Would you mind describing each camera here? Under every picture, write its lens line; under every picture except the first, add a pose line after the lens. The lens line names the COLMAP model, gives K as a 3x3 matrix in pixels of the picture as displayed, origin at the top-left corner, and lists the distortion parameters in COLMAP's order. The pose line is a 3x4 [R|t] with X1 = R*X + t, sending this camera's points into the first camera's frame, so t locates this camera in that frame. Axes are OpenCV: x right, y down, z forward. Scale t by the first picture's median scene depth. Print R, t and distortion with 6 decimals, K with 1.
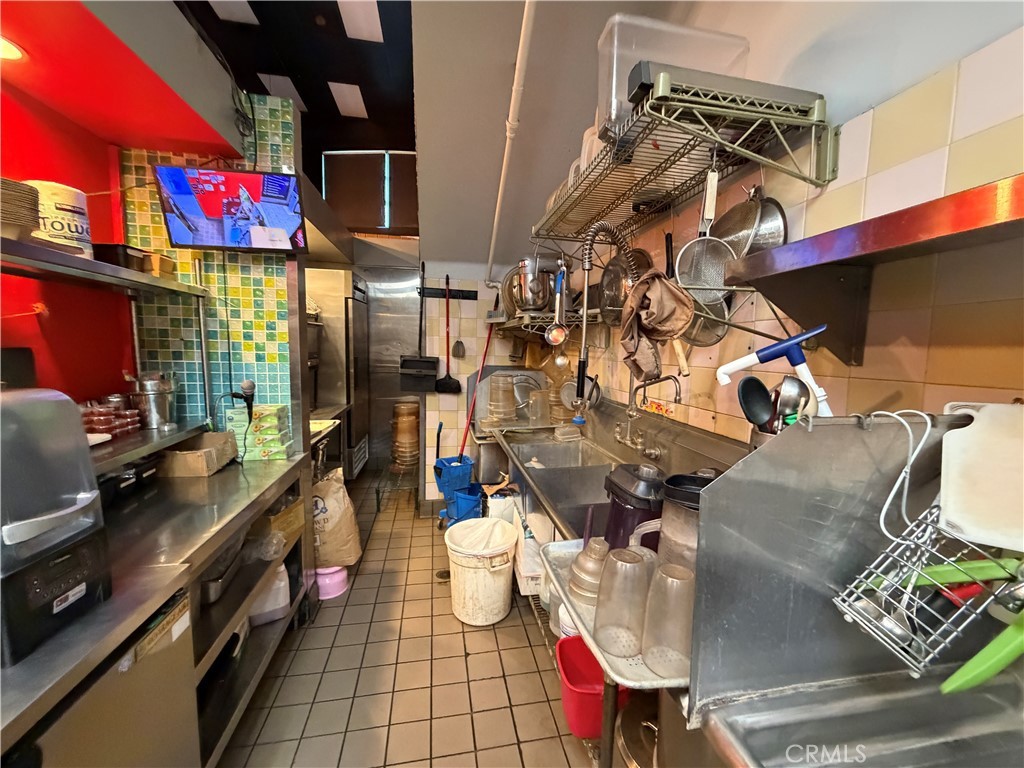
lens RADIAL K [[406.2, 0, 506.4], [0, 406.2, 386.0], [0, 0, 1]] dist [-0.000983, 0.000016]
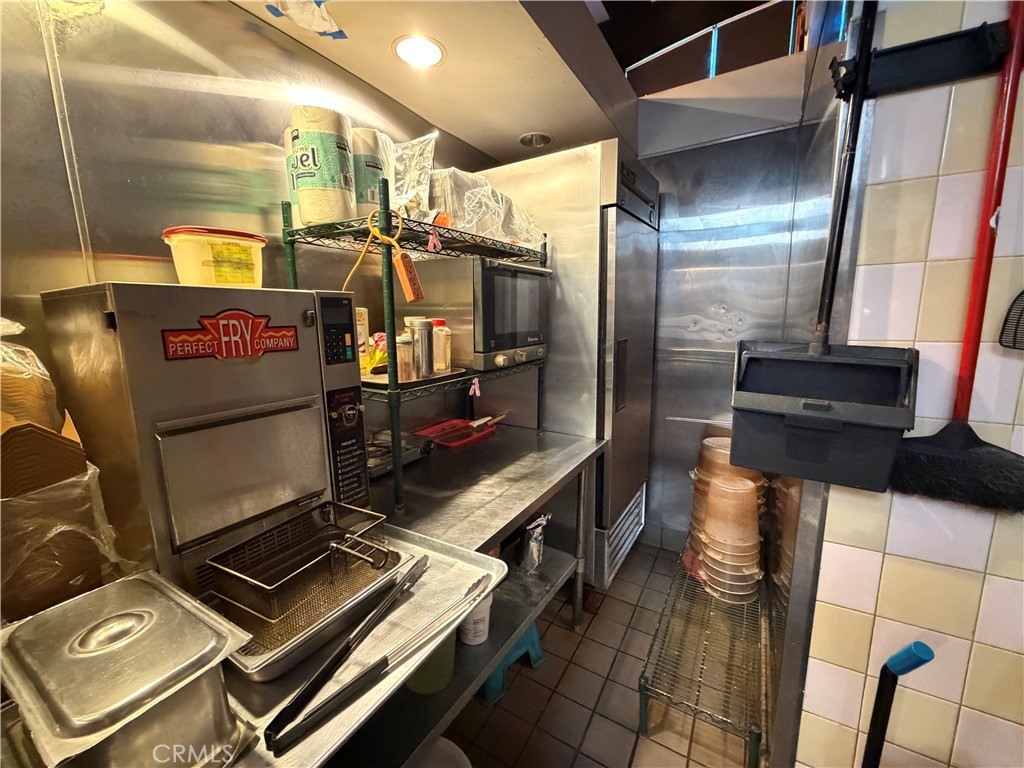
lens RADIAL K [[406.2, 0, 509.8], [0, 406.2, 386.3], [0, 0, 1]] dist [-0.000983, 0.000016]
pose [[0.758353, 0.074409, -0.647584, -0.208602], [-0.032555, 0.996547, 0.076382, -0.065261], [0.651031, -0.036843, 0.758156, 0.721766]]
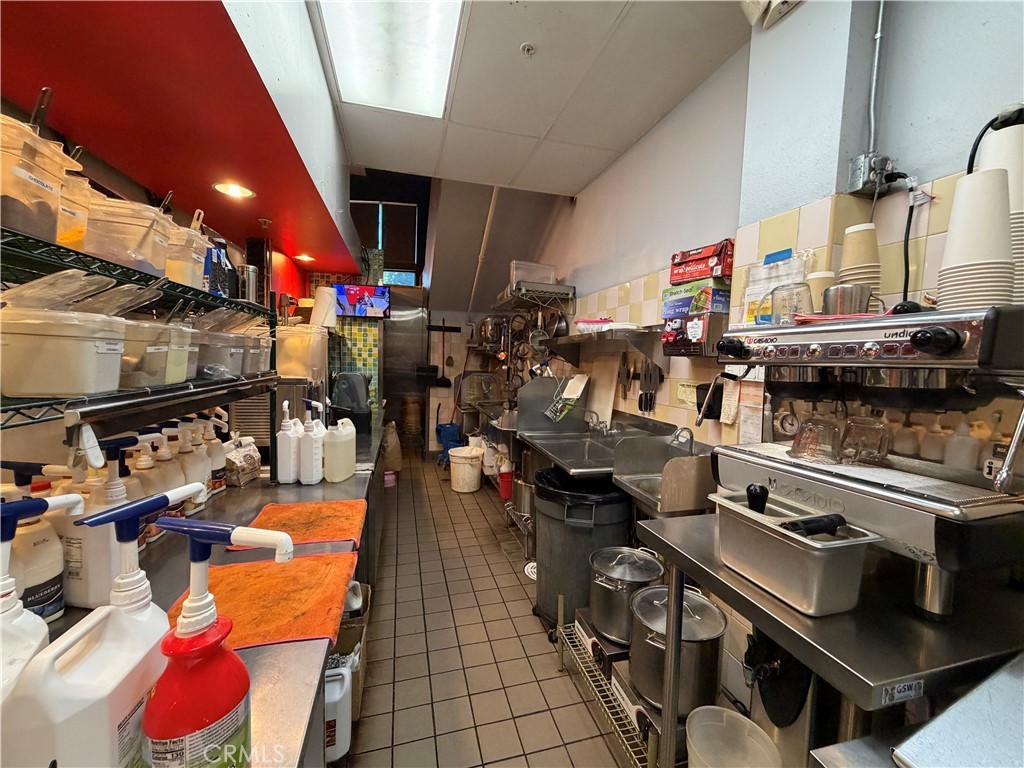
lens RADIAL K [[406.2, 0, 510.3], [0, 406.2, 386.0], [0, 0, 1]] dist [-0.000983, 0.000016]
pose [[0.995999, 0.003107, 0.089309, -0.017441], [-0.000777, 0.999659, -0.026112, 0.064246], [-0.089359, 0.025938, 0.995662, -0.793028]]
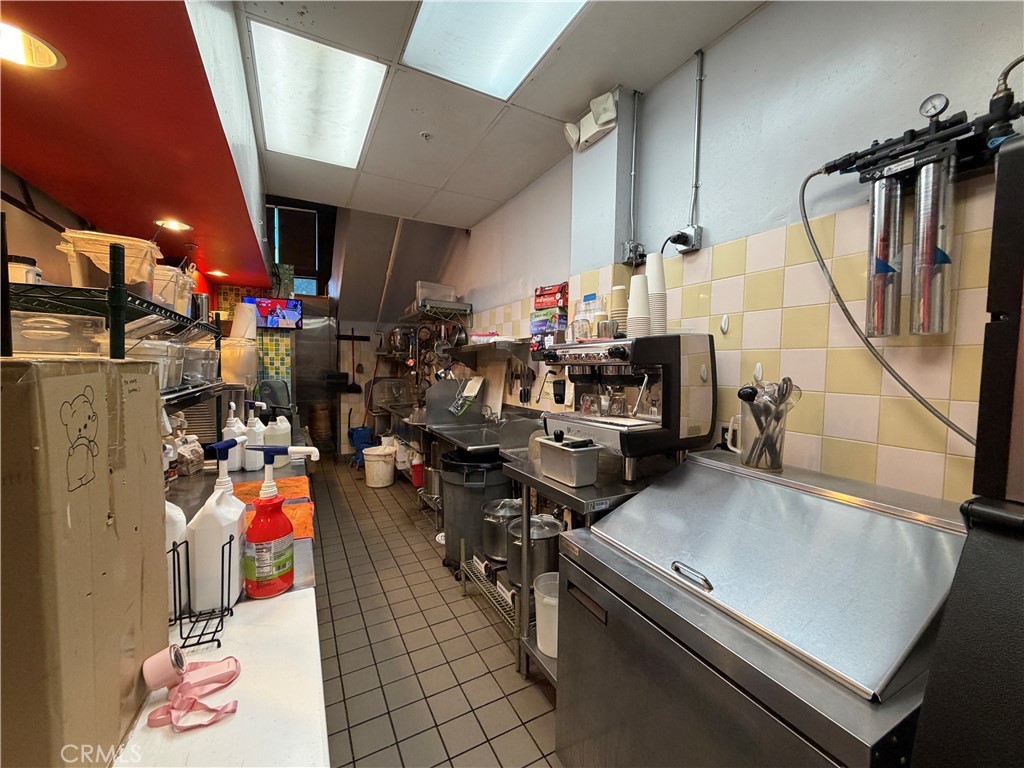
lens RADIAL K [[406.2, 0, 507.9], [0, 406.2, 386.8], [0, 0, 1]] dist [-0.000983, 0.000016]
pose [[0.953034, -0.024105, 0.301904, -0.040024], [0.036235, 0.998743, -0.034641, 0.086435], [-0.300689, 0.043954, 0.952709, -1.013725]]
